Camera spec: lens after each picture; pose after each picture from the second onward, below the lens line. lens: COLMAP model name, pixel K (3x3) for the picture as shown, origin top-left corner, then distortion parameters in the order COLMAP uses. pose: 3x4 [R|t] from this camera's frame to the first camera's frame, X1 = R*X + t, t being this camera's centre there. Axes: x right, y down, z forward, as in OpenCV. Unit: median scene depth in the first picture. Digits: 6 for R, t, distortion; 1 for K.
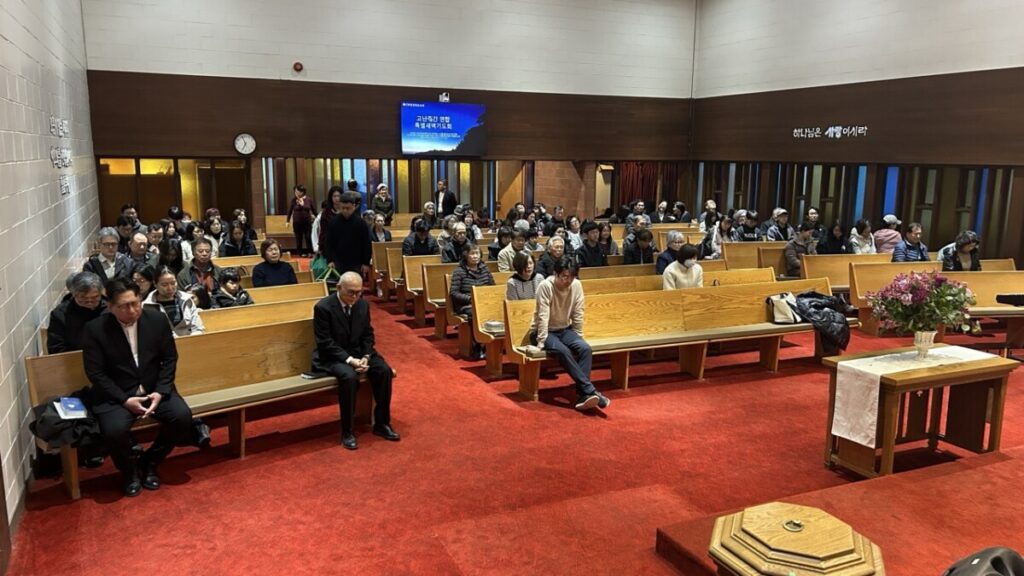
lens RADIAL K [[791.9, 0, 512.0], [0, 791.9, 288.0], [0, 0, 1]] dist [0.105231, -0.179857]
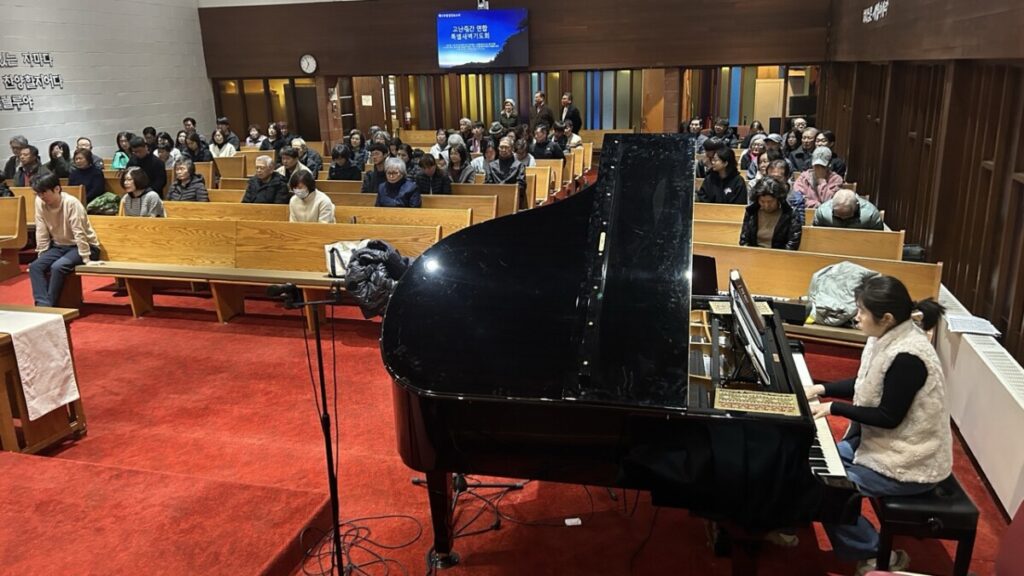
lens RADIAL K [[791.9, 0, 512.0], [0, 791.9, 288.0], [0, 0, 1]] dist [0.105231, -0.179857]
pose [[0.763312, 0.142954, -0.630015, 0.583969], [-0.075987, 0.988308, 0.132188, -0.037626], [0.641546, -0.053028, 0.765250, 0.291595]]
